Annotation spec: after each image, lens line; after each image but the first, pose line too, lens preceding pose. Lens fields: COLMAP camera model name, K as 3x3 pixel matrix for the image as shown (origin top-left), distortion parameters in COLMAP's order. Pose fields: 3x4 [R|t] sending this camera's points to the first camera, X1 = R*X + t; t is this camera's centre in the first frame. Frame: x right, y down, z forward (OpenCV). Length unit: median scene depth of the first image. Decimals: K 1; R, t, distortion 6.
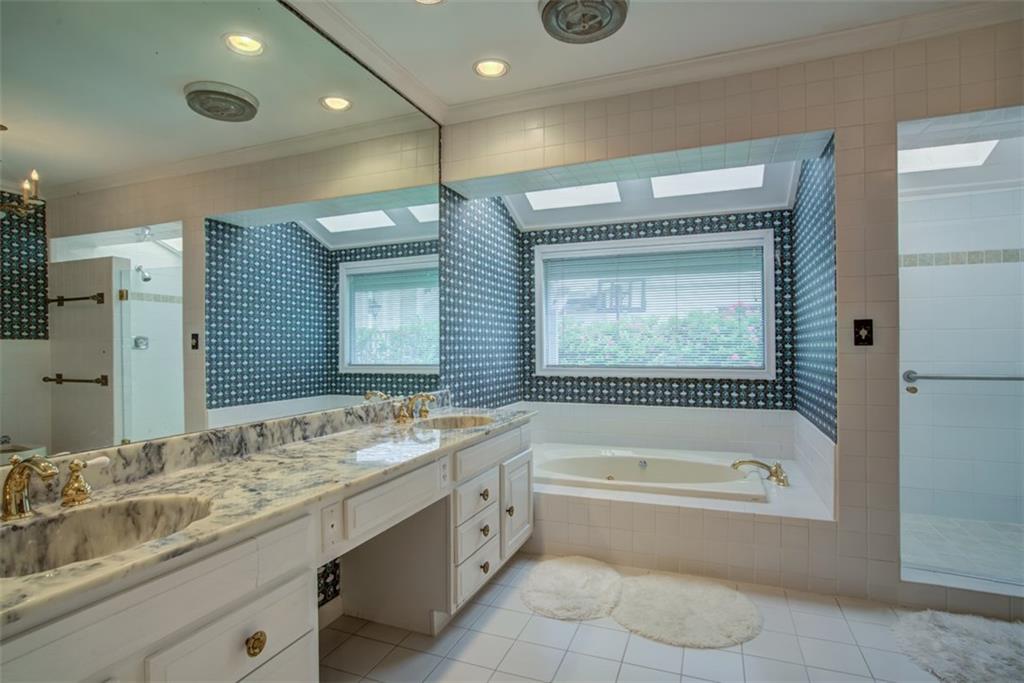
lens RADIAL K [[522.1, 0, 506.2], [0, 522.1, 344.6], [0, 0, 1]] dist [-0.046774, 0.027136]
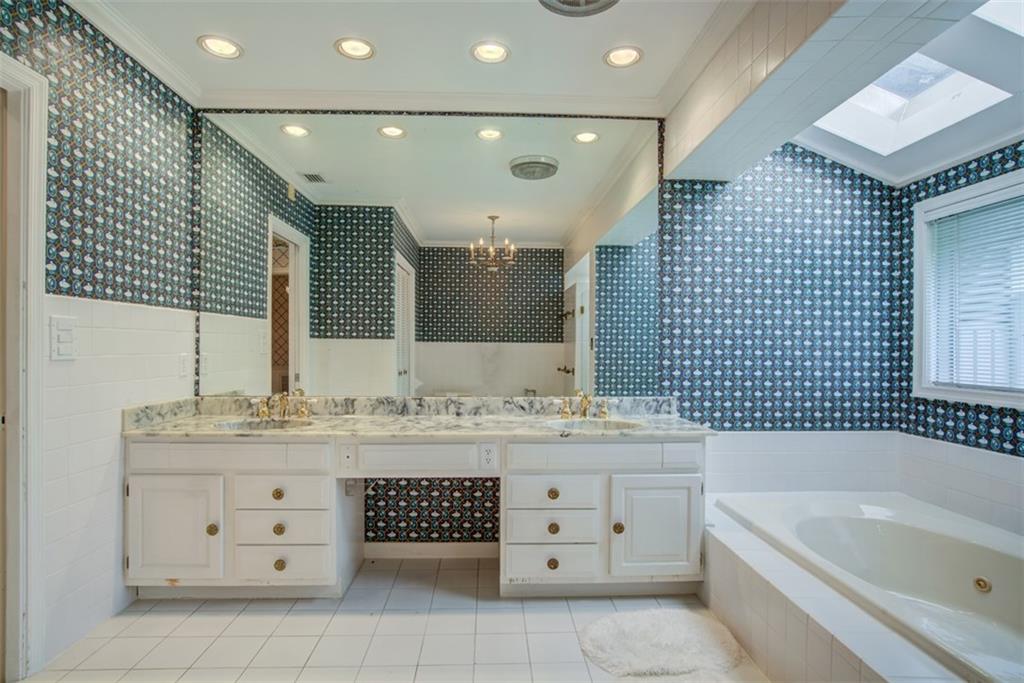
lens RADIAL K [[522.1, 0, 506.2], [0, 522.1, 344.6], [0, 0, 1]] dist [-0.046774, 0.027136]
pose [[0.412260, 0.006794, -0.911041, 0.726083], [-0.007549, 0.999963, 0.004042, -0.010334], [0.911035, 0.005211, 0.412296, 0.407123]]
